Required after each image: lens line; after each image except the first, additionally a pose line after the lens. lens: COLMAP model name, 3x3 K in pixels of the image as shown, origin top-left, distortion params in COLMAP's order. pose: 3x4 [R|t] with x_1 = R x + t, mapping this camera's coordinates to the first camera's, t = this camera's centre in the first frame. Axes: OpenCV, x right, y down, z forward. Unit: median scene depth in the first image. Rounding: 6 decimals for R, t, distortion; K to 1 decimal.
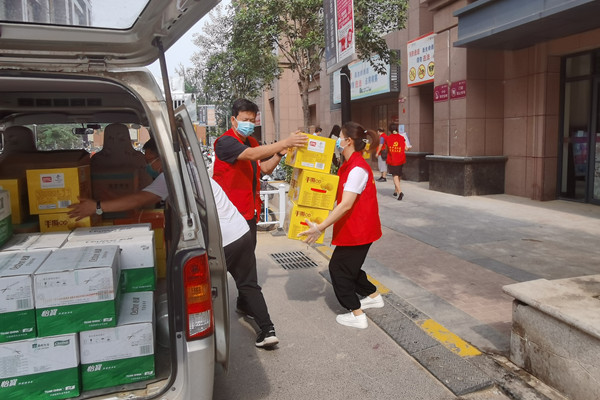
lens RADIAL K [[418.8, 0, 300.9], [0, 418.8, 198.1], [0, 0, 1]] dist [0.004224, 0.002072]
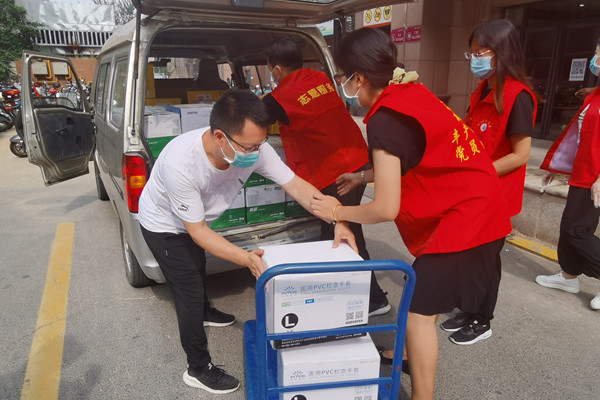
lens RADIAL K [[418.8, 0, 299.0], [0, 418.8, 200.5], [0, 0, 1]] dist [0.004224, 0.002072]
pose [[0.986851, -0.027432, 0.159285, -0.120874], [0.004409, 0.989694, 0.143129, 0.022912], [-0.161570, -0.140545, 0.976802, -0.117283]]
